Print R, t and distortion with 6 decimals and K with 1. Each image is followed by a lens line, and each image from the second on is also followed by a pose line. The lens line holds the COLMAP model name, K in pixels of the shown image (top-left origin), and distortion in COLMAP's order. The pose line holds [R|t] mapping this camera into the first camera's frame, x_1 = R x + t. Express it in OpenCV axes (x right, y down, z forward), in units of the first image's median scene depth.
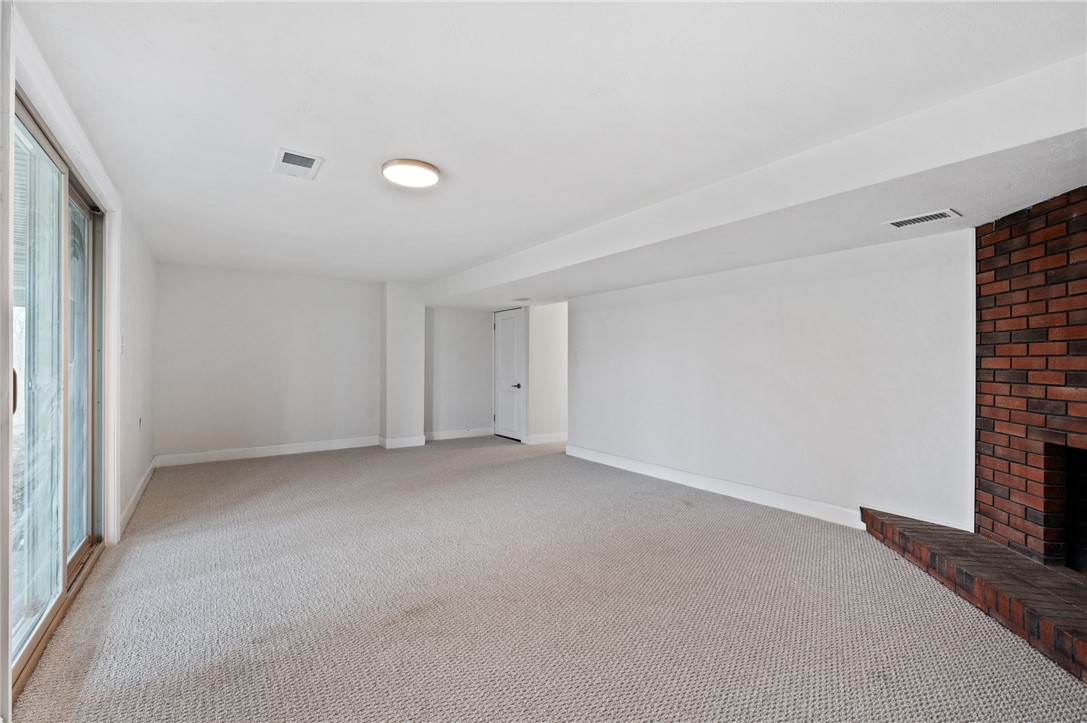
lens RADIAL K [[461.1, 0, 545.7], [0, 461.1, 362.5], [0, 0, 1]] dist [-0.000095, 0.000262]
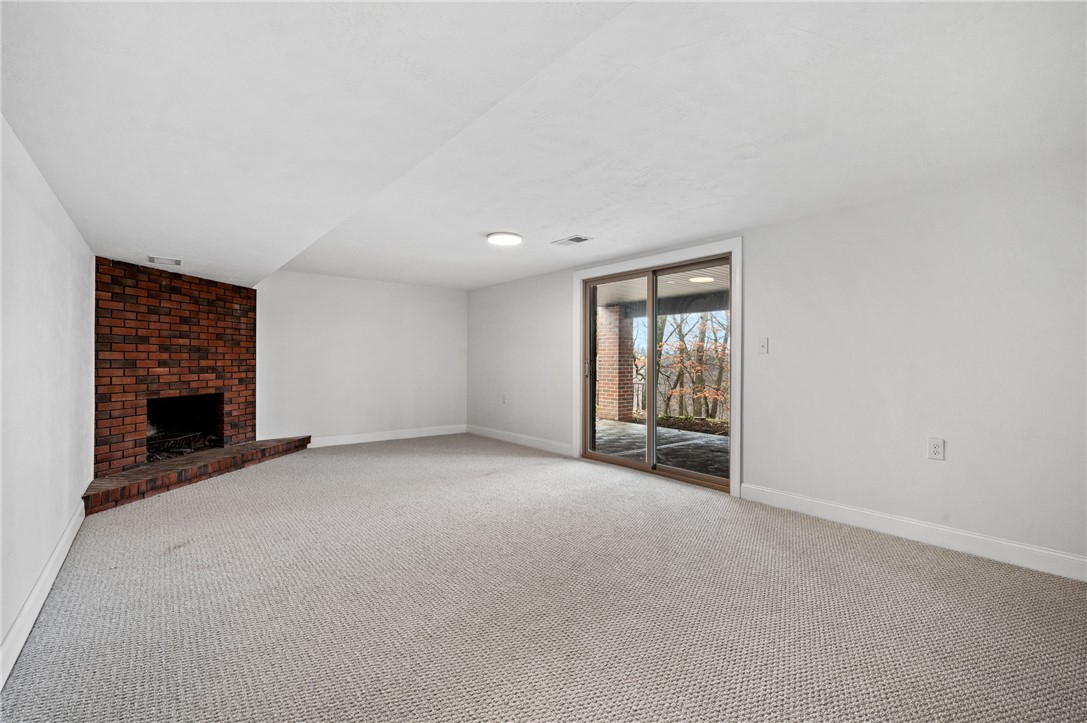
lens RADIAL K [[461.1, 0, 545.7], [0, 461.1, 362.5], [0, 0, 1]] dist [-0.000095, 0.000262]
pose [[-0.998094, -0.008211, -0.061158, -0.350147], [-0.008421, 0.999960, 0.003176, 0.007785], [0.061130, 0.003685, -0.998123, 2.682437]]
